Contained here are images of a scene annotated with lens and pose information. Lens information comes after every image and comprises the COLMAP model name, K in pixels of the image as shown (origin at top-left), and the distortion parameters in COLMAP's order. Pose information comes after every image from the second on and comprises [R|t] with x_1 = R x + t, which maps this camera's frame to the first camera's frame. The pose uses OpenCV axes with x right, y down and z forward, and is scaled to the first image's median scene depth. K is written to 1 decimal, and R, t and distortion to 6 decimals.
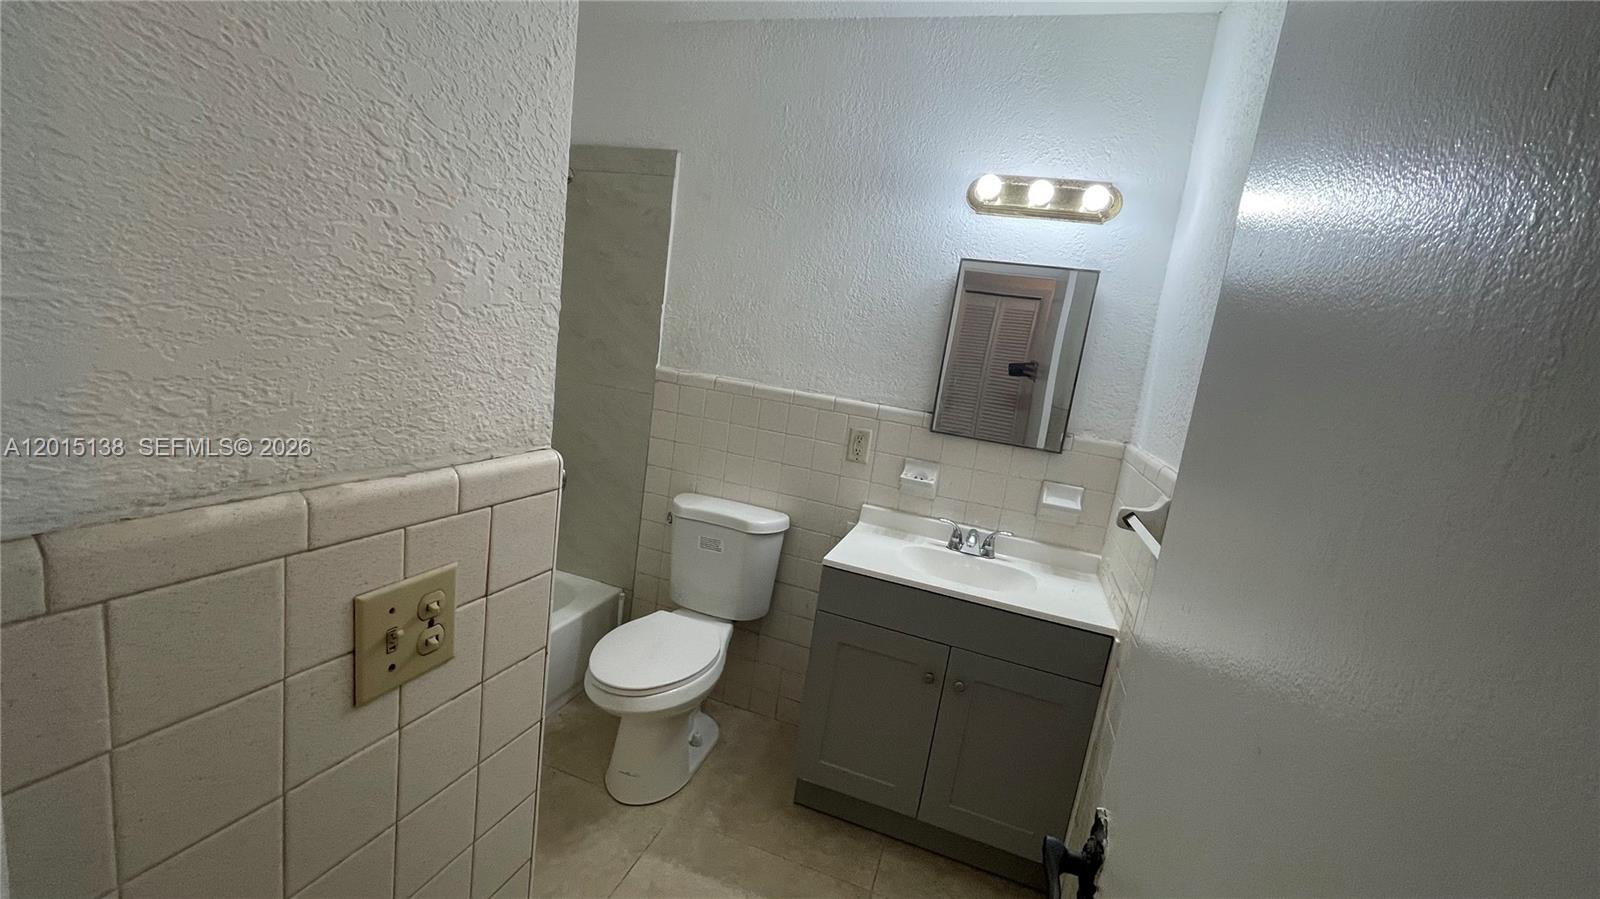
lens RADIAL K [[646.7, 0, 797.9], [0, 646.7, 450.2], [0, 0, 1]] dist [-0.005574, 0.002089]
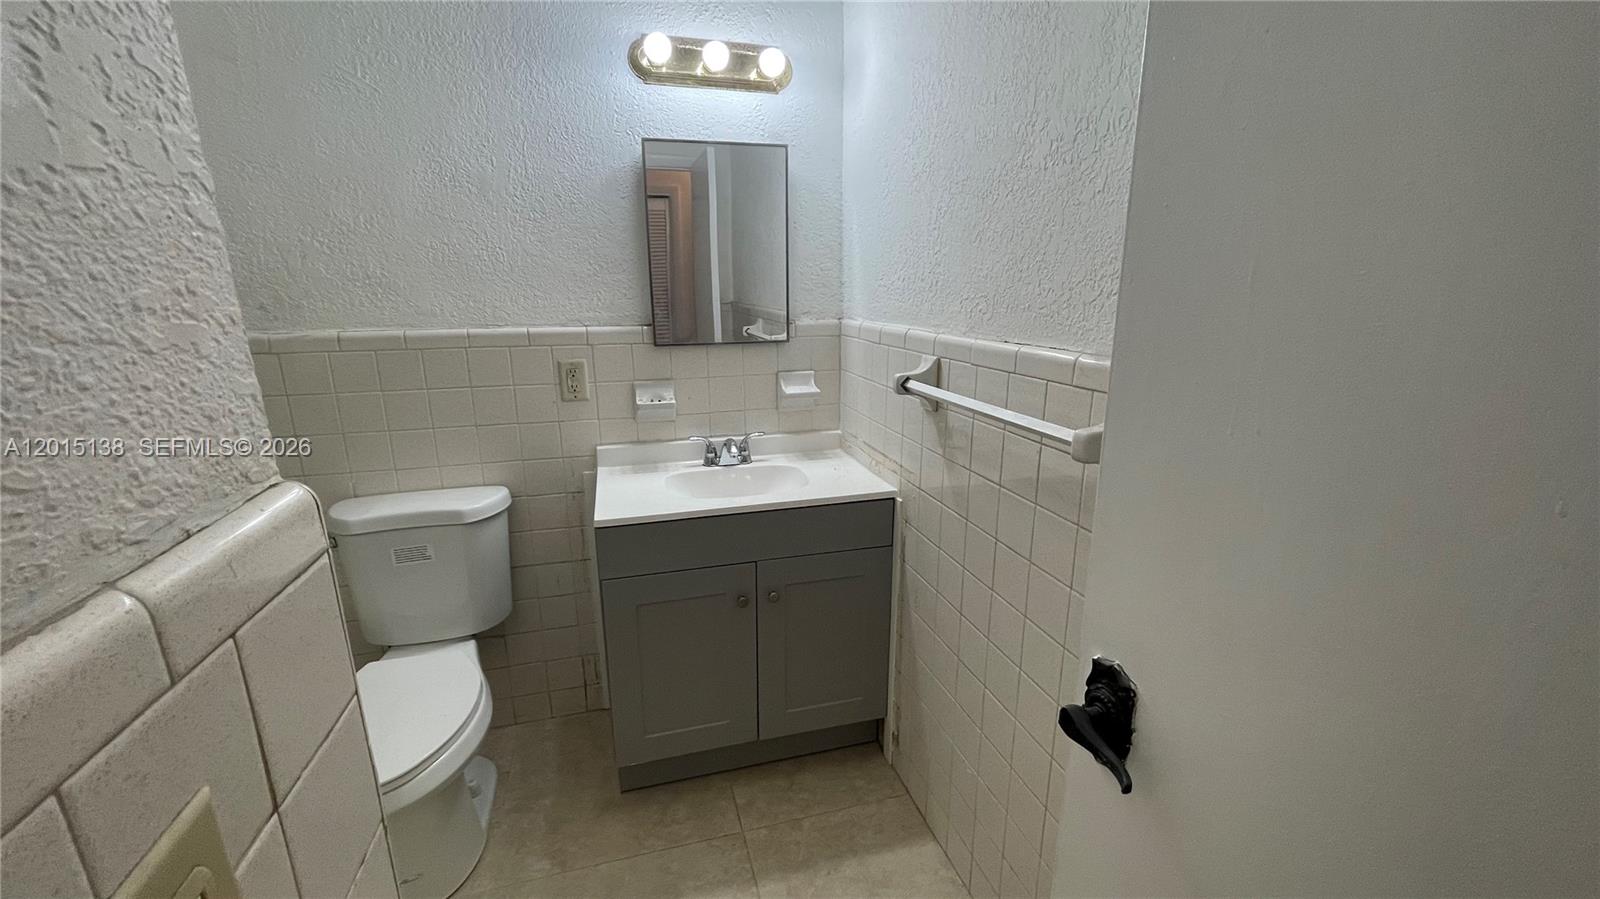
lens RADIAL K [[646.7, 0, 799.2], [0, 646.7, 449.1], [0, 0, 1]] dist [-0.005574, 0.002089]
pose [[0.817169, -0.277687, 0.505099, -0.118974], [0.213568, 0.959798, 0.182146, -0.012440], [-0.535372, -0.040971, 0.843622, 0.143056]]
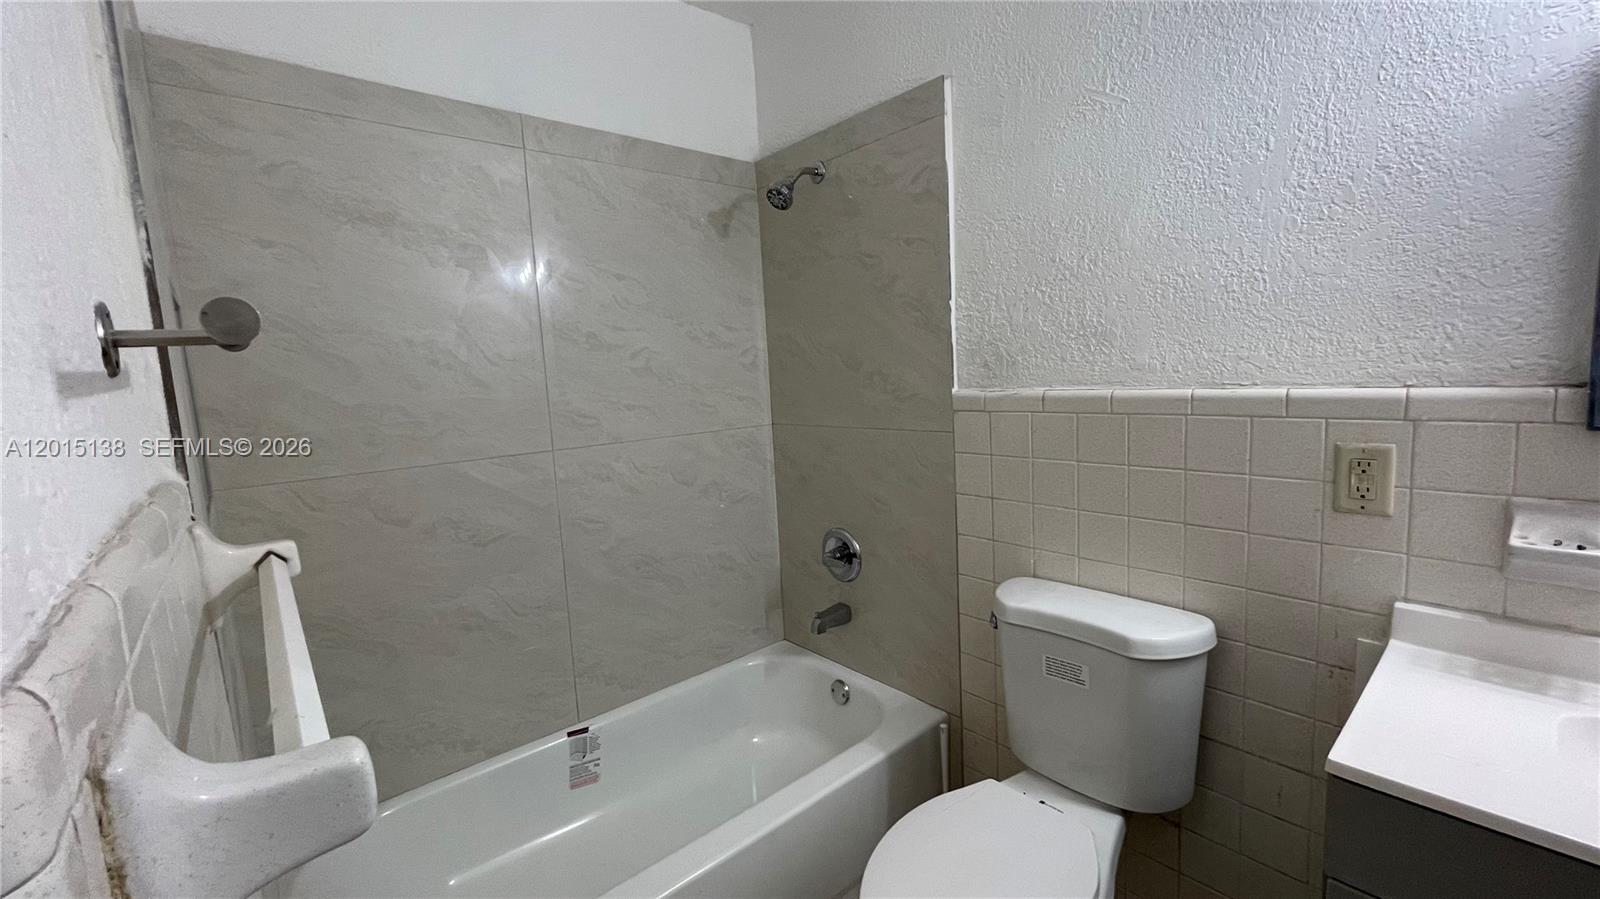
lens RADIAL K [[646.7, 0, 798.1], [0, 646.7, 445.3], [0, 0, 1]] dist [-0.005574, 0.002089]
pose [[0.842839, -0.123295, -0.523851, -0.006392], [0.083534, 0.991577, -0.098980, -0.020756], [0.531643, 0.039665, 0.846039, 0.384462]]
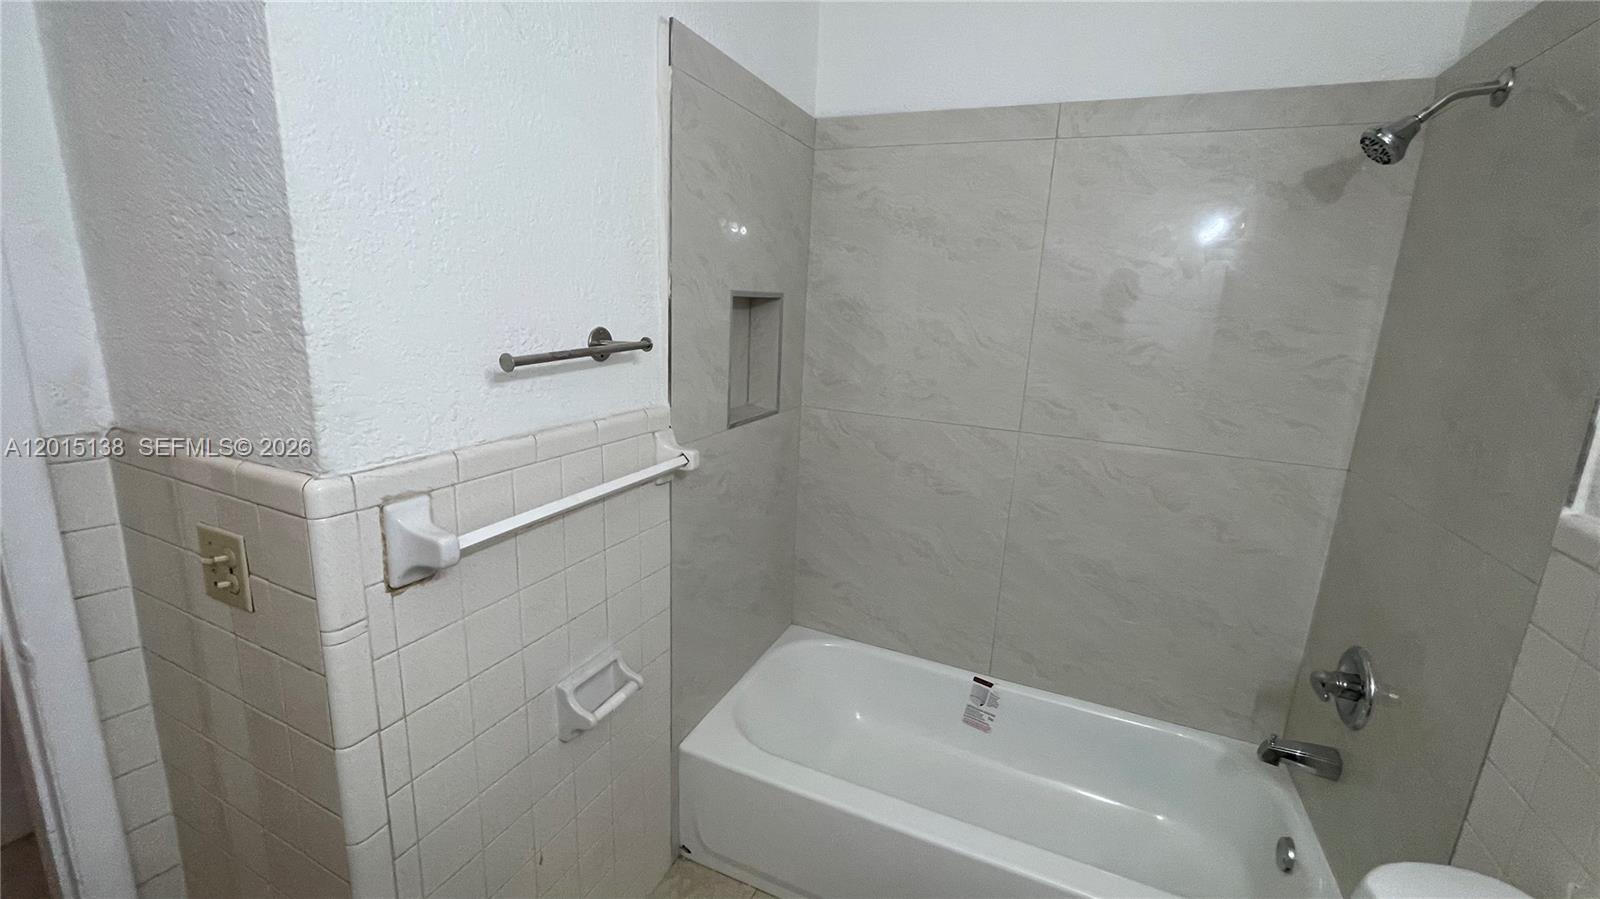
lens RADIAL K [[646.7, 0, 797.5], [0, 646.7, 447.2], [0, 0, 1]] dist [-0.005574, 0.002089]
pose [[-0.089850, 0.075199, -0.993112, 0.200281], [-0.224264, 0.970010, 0.093739, -0.118066], [0.970378, 0.231142, -0.070291, 0.695199]]
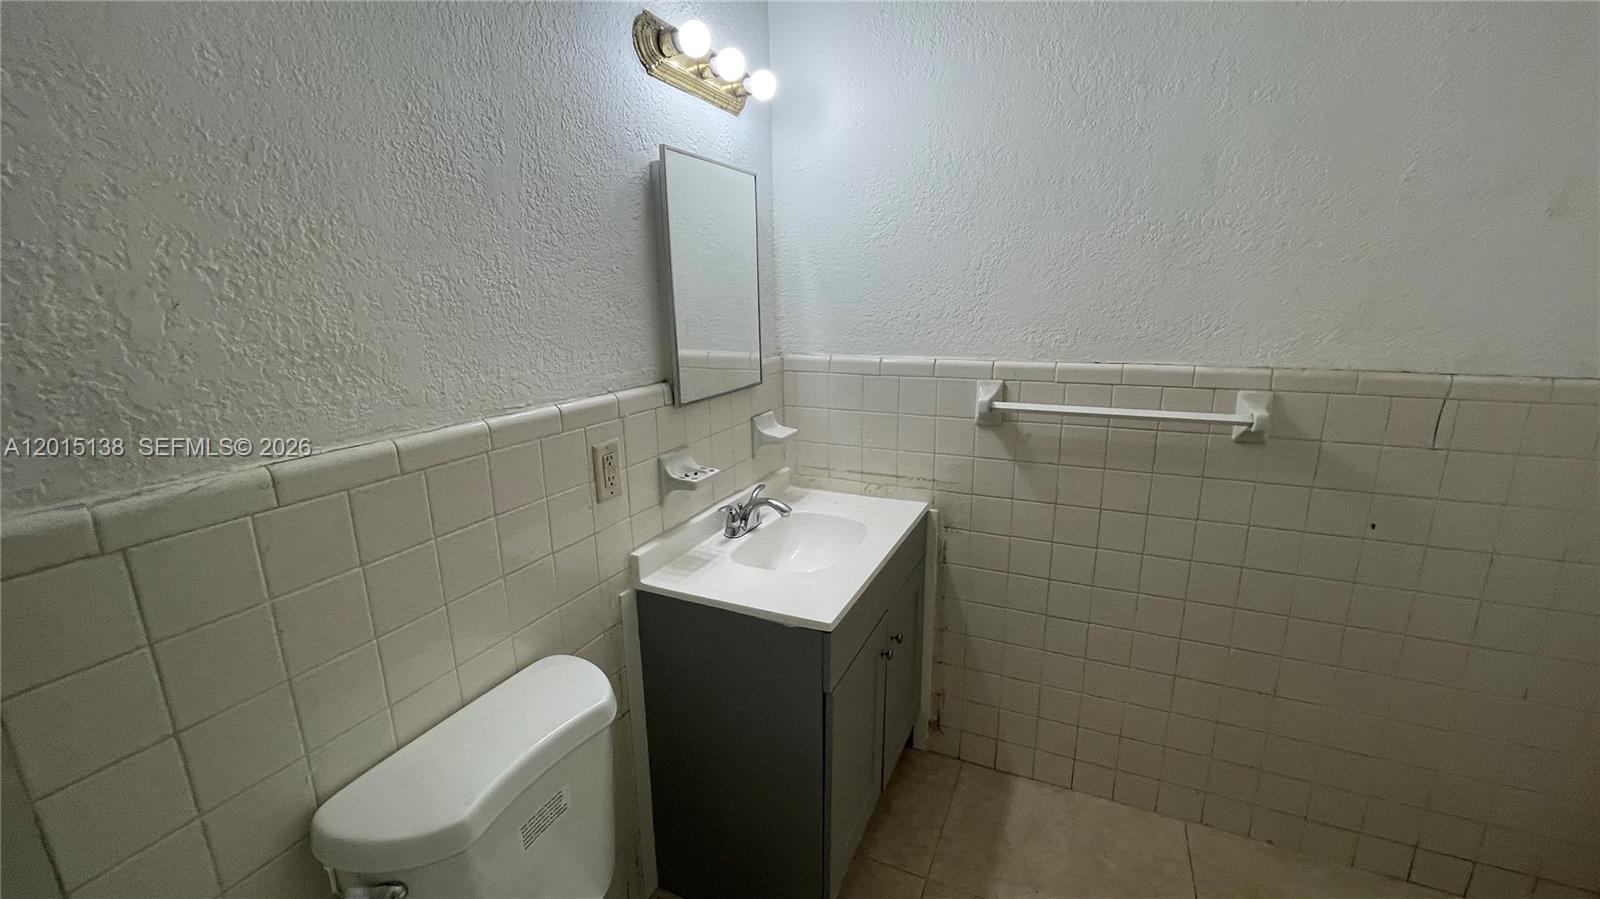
lens RADIAL K [[646.7, 0, 796.2], [0, 646.7, 448.4], [0, 0, 1]] dist [-0.005574, 0.002089]
pose [[0.104323, -0.368333, 0.923822, -0.442771], [0.197788, 0.918020, 0.343684, -0.202698], [-0.974678, 0.146866, 0.168622, 0.766418]]
